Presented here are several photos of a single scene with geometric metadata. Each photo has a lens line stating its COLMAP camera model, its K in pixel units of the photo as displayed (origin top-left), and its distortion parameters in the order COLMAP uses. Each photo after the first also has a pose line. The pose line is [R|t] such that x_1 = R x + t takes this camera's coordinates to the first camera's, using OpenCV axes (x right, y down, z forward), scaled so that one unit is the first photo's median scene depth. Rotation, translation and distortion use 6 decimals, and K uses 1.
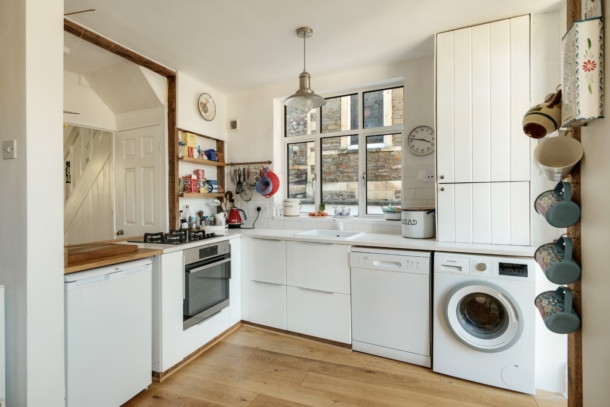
lens RADIAL K [[326.2, 0, 304.9], [0, 326.2, 199.0], [0, 0, 1]] dist [-0.000219, 0.000048]
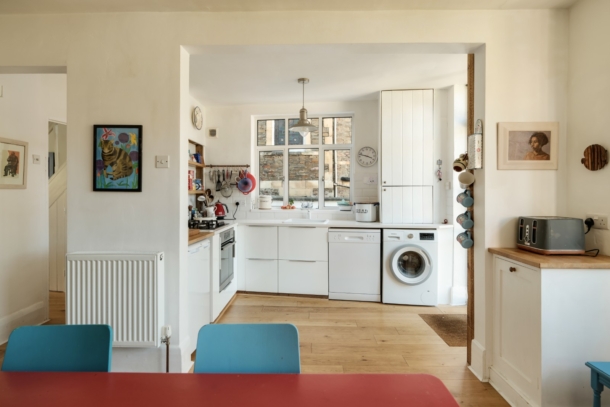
lens RADIAL K [[330.2, 0, 304.2], [0, 330.2, 194.6], [0, 0, 1]] dist [0.000012, -0.000087]
pose [[0.944915, 0.005179, 0.327275, -0.406761], [-0.004098, 0.999984, -0.003994, 0.000942], [-0.327290, 0.002433, 0.944921, -0.331444]]
